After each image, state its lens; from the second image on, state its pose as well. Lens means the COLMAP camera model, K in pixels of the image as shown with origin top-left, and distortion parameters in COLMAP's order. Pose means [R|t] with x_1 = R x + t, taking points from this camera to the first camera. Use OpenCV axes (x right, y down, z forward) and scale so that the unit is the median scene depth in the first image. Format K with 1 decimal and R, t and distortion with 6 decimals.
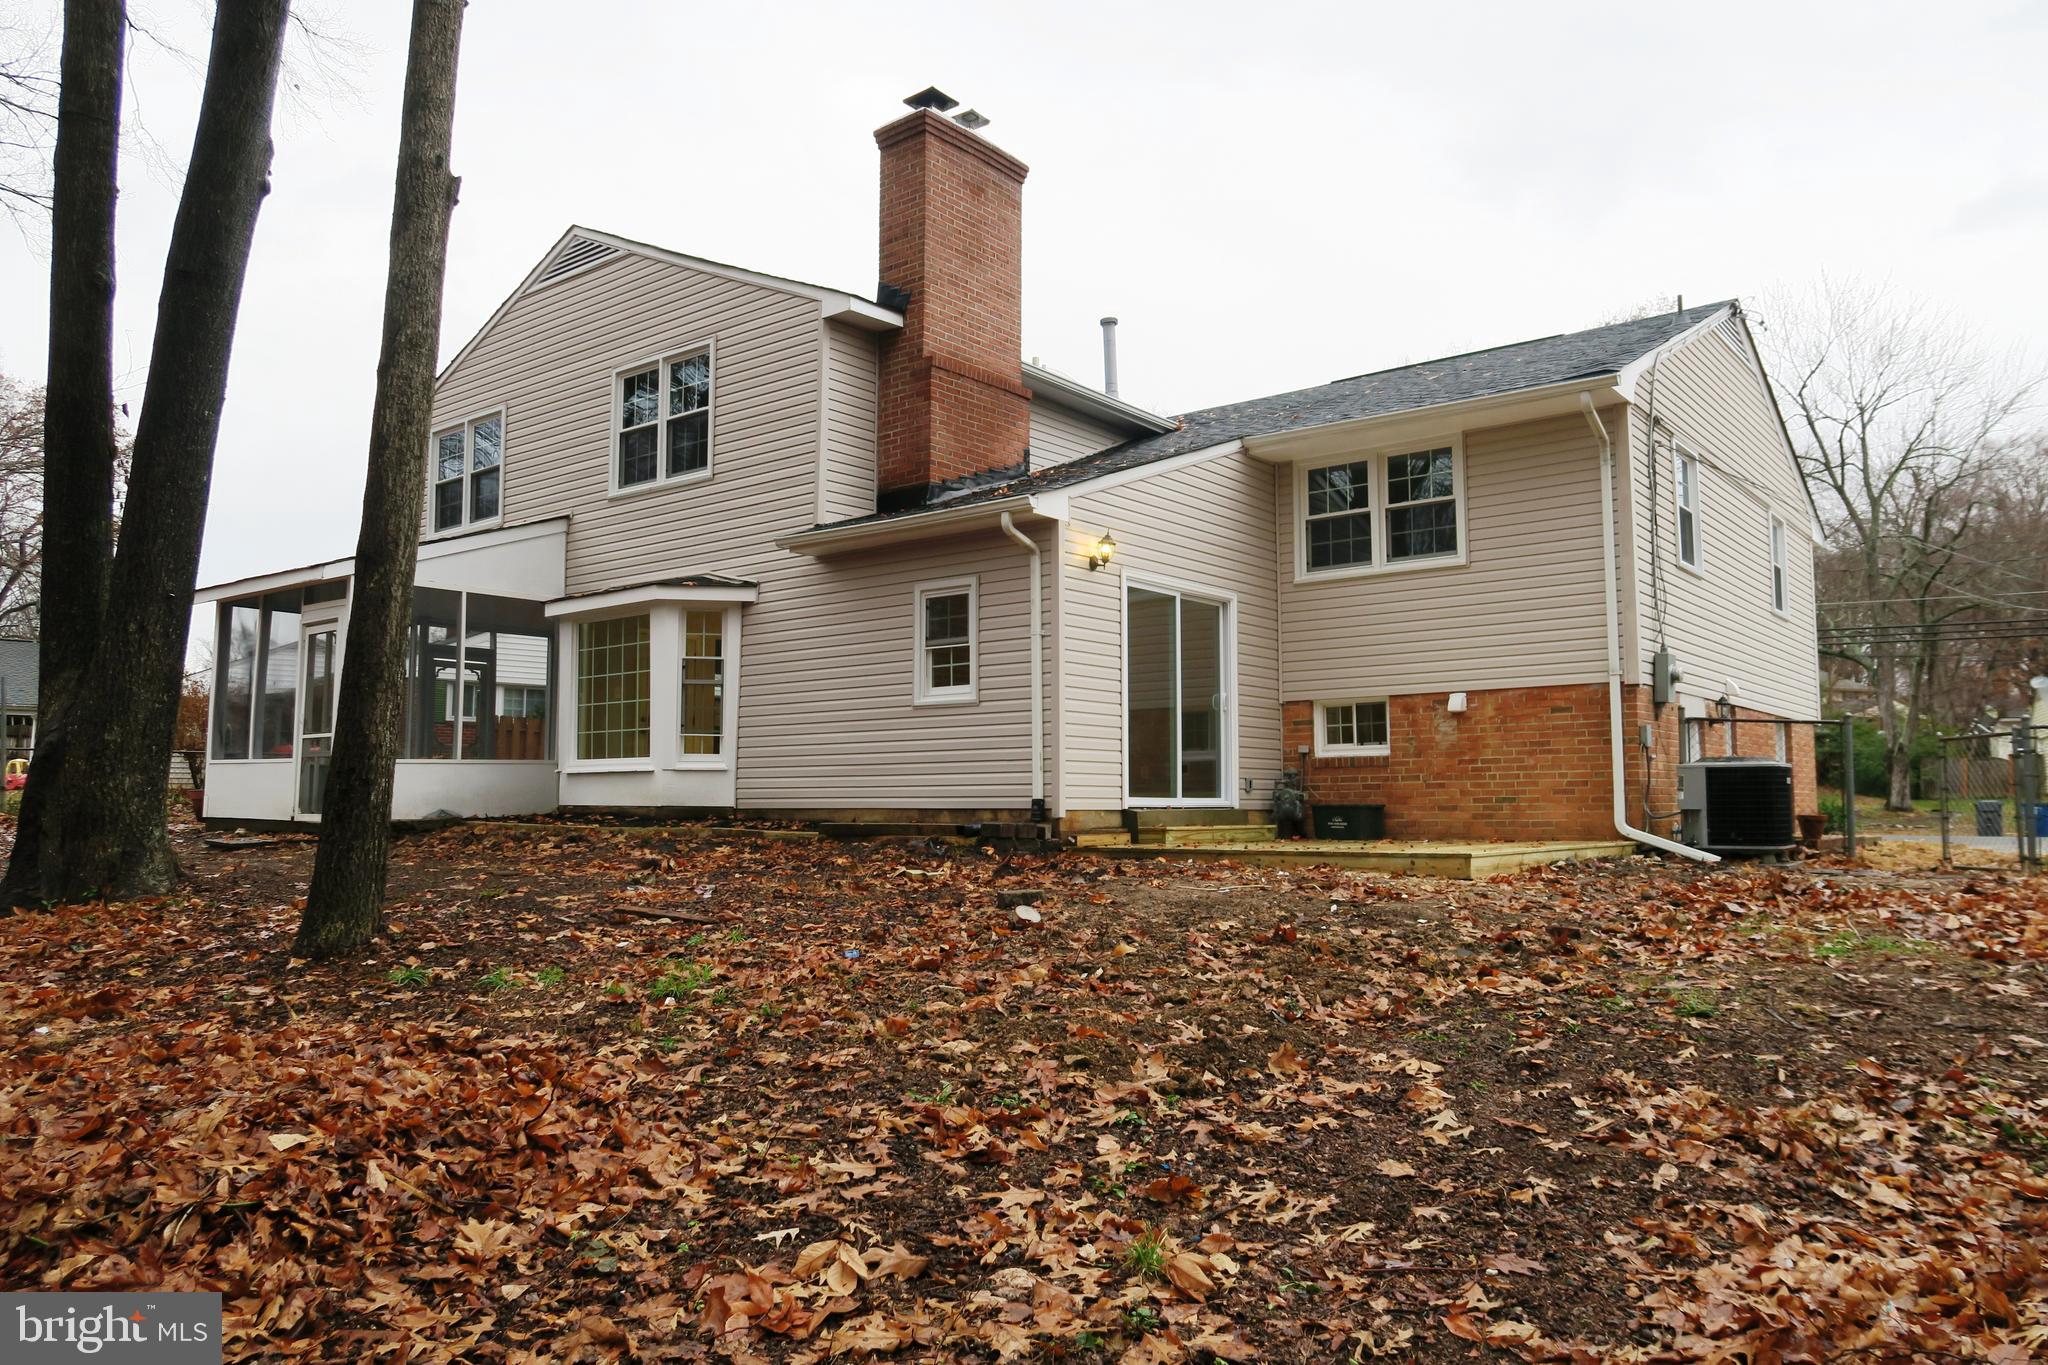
lens RADIAL K [[1442.8, 0, 1028.2], [0, 1442.8, 686.0], [0, 0, 1]] dist [-0.027809, 0.019194]
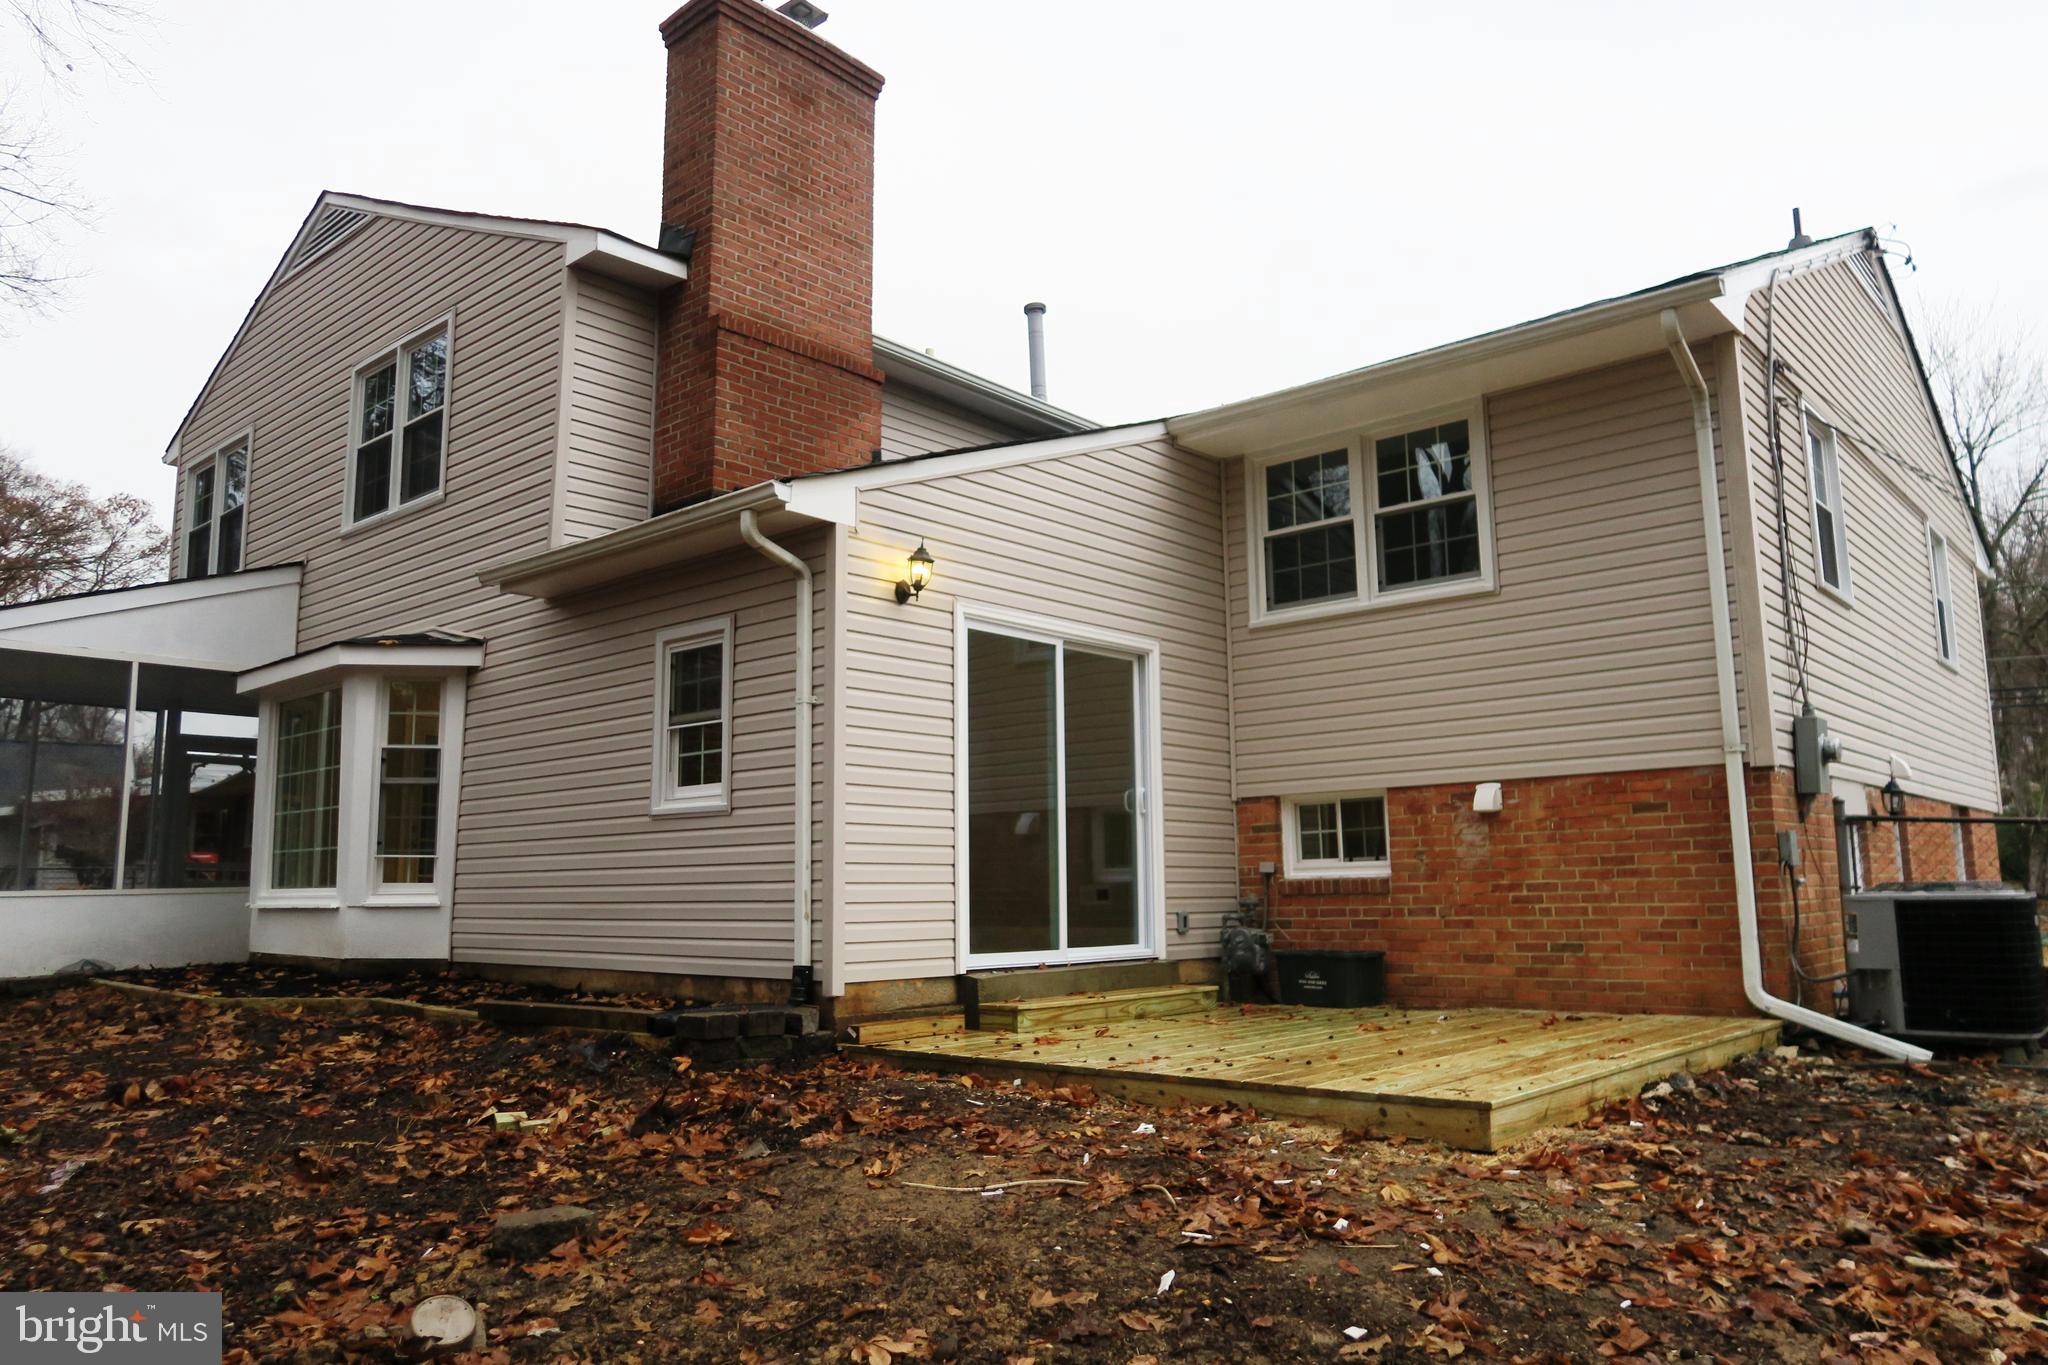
lens RADIAL K [[1442.8, 0, 1020.6], [0, 1442.8, 681.6], [0, 0, 1]] dist [-0.027809, 0.019194]
pose [[0.998660, -0.016927, -0.048905, 0.113080], [0.013898, 0.998002, -0.061636, -0.003911], [0.049851, 0.060874, 0.996900, 0.316619]]
